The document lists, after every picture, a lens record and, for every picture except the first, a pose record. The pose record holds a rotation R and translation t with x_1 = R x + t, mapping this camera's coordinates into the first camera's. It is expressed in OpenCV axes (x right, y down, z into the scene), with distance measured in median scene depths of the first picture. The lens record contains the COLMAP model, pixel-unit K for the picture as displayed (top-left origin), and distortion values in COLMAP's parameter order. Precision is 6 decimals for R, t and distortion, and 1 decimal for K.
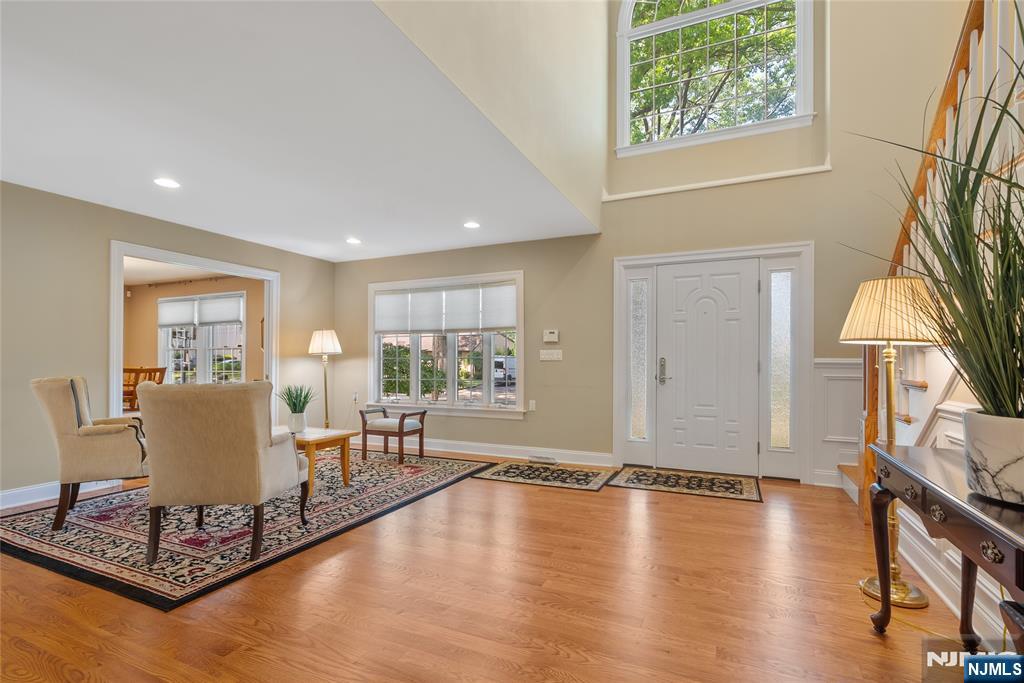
lens RADIAL K [[474.2, 0, 514.2], [0, 474.2, 353.6], [0, 0, 1]] dist [0.001528, 0.001237]
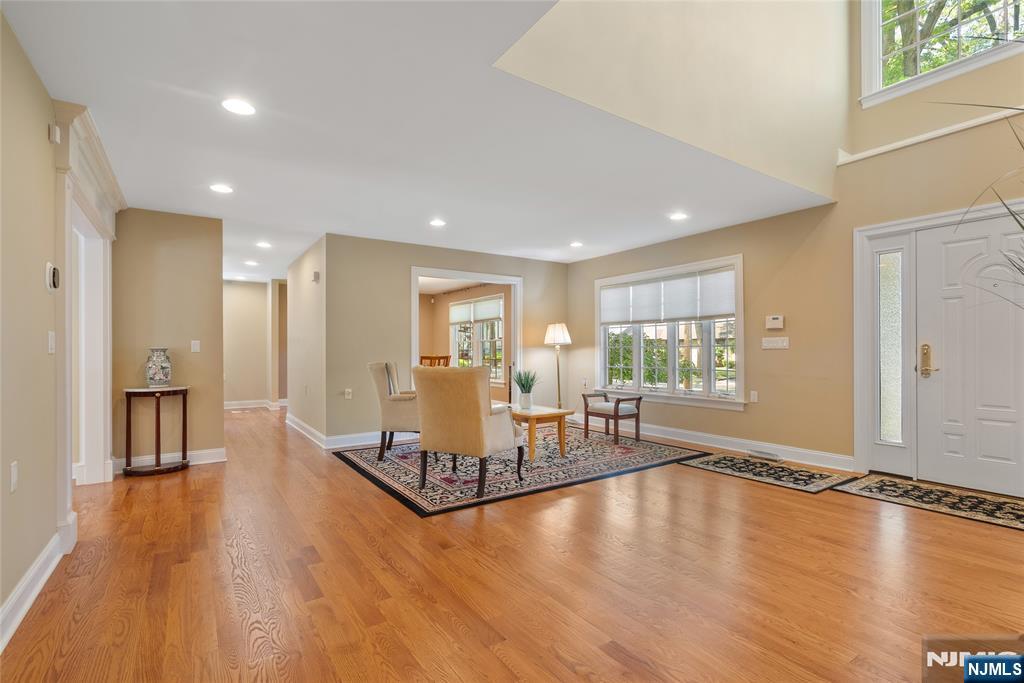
lens RADIAL K [[476.5, 0, 512.0], [0, 476.5, 341.5], [0, 0, 1]] dist [-0.001527, 0.007192]
pose [[0.854960, -0.013963, -0.518506, 0.133728], [0.012885, 0.999901, -0.005682, -0.000831], [0.518534, -0.001823, 0.855055, -0.061824]]
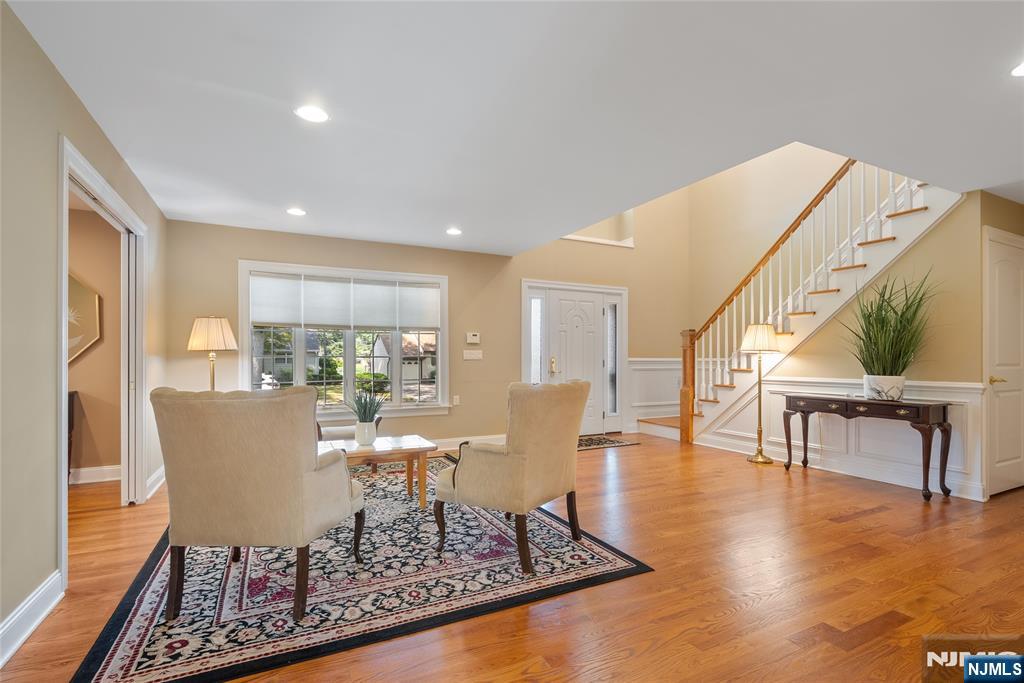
lens RADIAL K [[472.6, 0, 508.3], [0, 472.6, 357.5], [0, 0, 1]] dist [-0.000635, 0.000090]
pose [[0.630254, 0.002796, 0.776384, -0.830235], [-0.008258, 0.999961, 0.003102, 0.005979], [-0.776345, -0.008367, 0.630253, 0.242001]]
